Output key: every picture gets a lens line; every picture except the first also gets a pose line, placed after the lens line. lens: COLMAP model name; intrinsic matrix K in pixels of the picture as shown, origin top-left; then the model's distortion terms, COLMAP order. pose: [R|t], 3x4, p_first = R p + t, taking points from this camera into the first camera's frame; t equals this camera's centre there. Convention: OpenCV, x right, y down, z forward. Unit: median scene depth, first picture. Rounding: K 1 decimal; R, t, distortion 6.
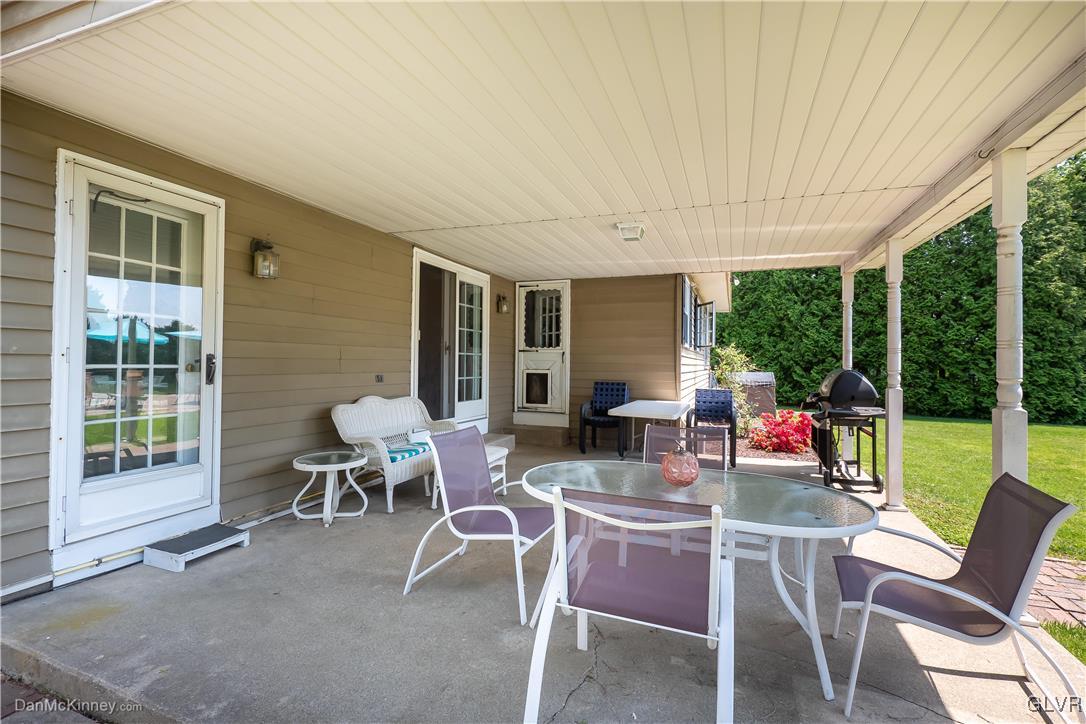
lens RADIAL K [[493.7, 0, 542.2], [0, 493.7, 358.3], [0, 0, 1]] dist [0.001227, -0.000007]
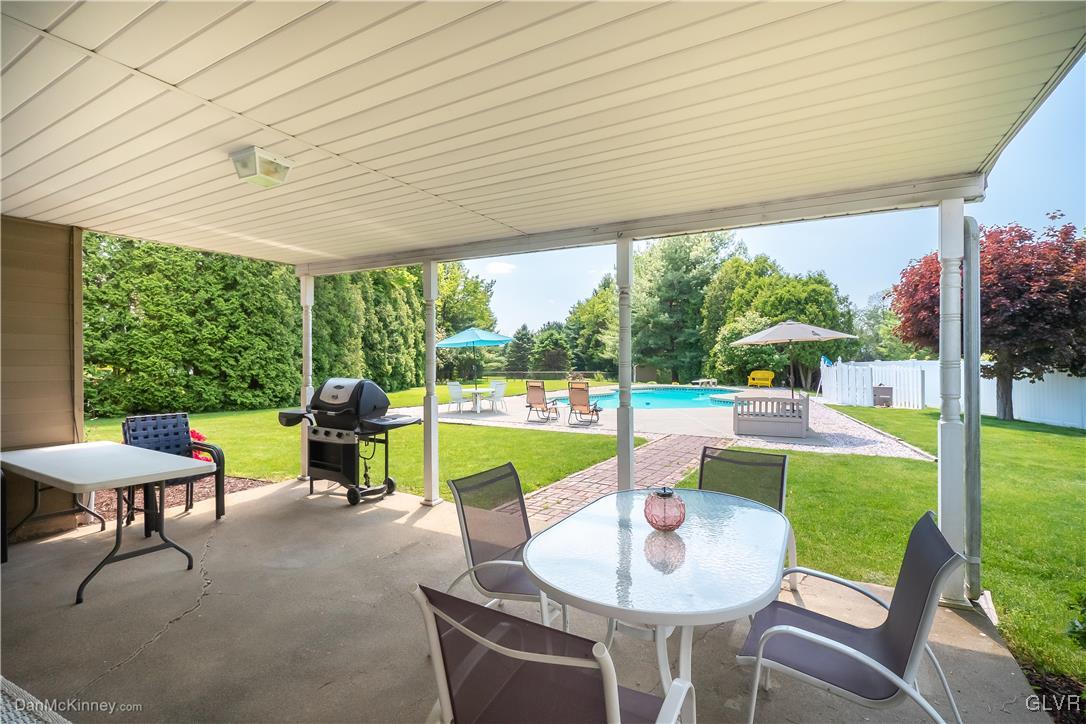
lens RADIAL K [[493.7, 0, 539.4], [0, 493.7, 360.0], [0, 0, 1]] dist [0.001227, -0.000007]
pose [[0.161780, -0.013196, 0.986739, -0.083928], [-0.003753, 0.999895, 0.013987, -0.008677], [-0.986820, -0.005966, 0.161713, 0.139251]]
